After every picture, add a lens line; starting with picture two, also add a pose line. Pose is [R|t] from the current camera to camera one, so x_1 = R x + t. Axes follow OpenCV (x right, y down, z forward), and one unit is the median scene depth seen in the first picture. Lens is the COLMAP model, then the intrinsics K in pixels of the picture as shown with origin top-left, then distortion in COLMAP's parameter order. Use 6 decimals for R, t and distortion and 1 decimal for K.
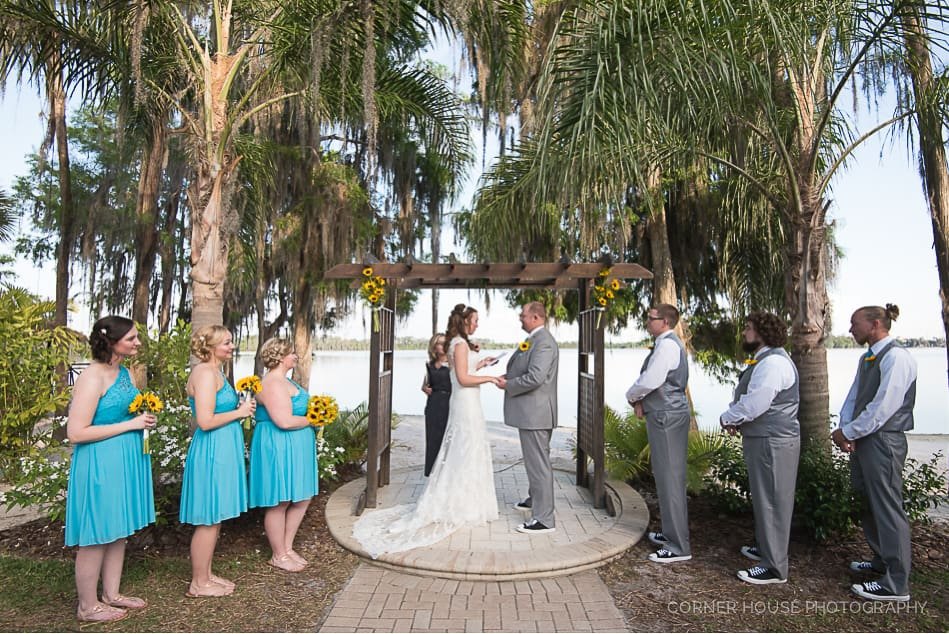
lens RADIAL K [[6140.6, 0, 474.5], [0, 6140.6, 317.0], [0, 0, 1]] dist [1.347174, 6.592240]
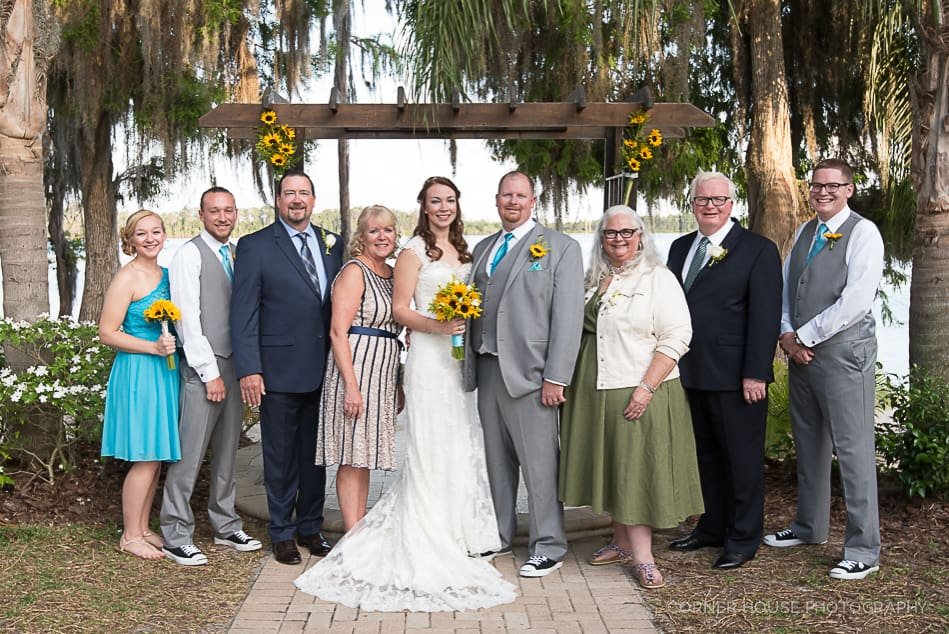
lens RADIAL K [[6140.6, 0, 474.5], [0, 6140.6, 317.0], [0, 0, 1]] dist [1.347174, 6.592240]
pose [[0.999985, -0.002710, 0.004729, 0.000975], [0.002627, 0.999844, 0.017460, 0.002199], [-0.004776, -0.017448, 0.999836, 0.357999]]
